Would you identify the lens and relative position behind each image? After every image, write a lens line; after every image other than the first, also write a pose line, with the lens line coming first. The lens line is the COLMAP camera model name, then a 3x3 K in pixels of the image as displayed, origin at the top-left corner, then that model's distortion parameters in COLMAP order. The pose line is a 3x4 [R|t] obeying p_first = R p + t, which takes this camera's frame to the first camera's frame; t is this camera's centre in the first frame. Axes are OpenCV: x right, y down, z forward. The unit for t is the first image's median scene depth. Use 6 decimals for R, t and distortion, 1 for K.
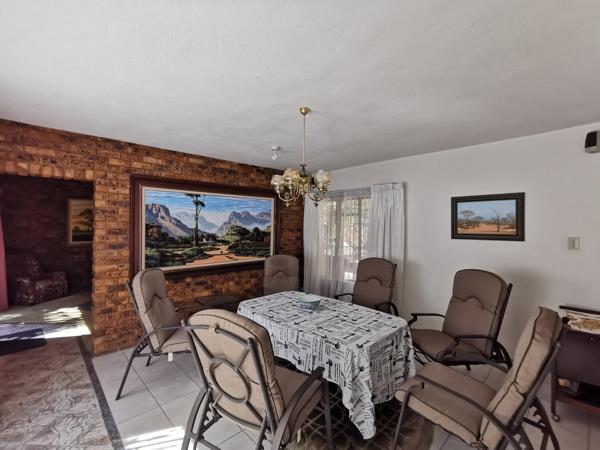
lens RADIAL K [[272.7, 0, 300.3], [0, 272.7, 225.2], [0, 0, 1]] dist [-0.001310, -0.000167]
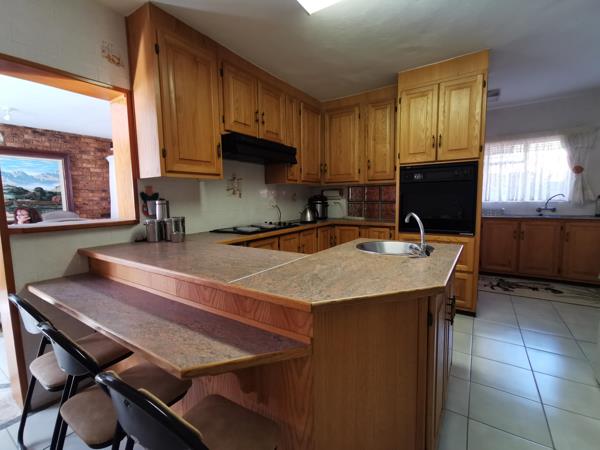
lens RADIAL K [[272.7, 0, 300.1], [0, 272.7, 224.5], [0, 0, 1]] dist [-0.001310, -0.000167]
pose [[0.979090, -0.039954, 0.199465, 0.600236], [0.020488, 0.994904, 0.098720, 0.066445], [-0.202393, -0.092569, 0.974920, -0.240991]]
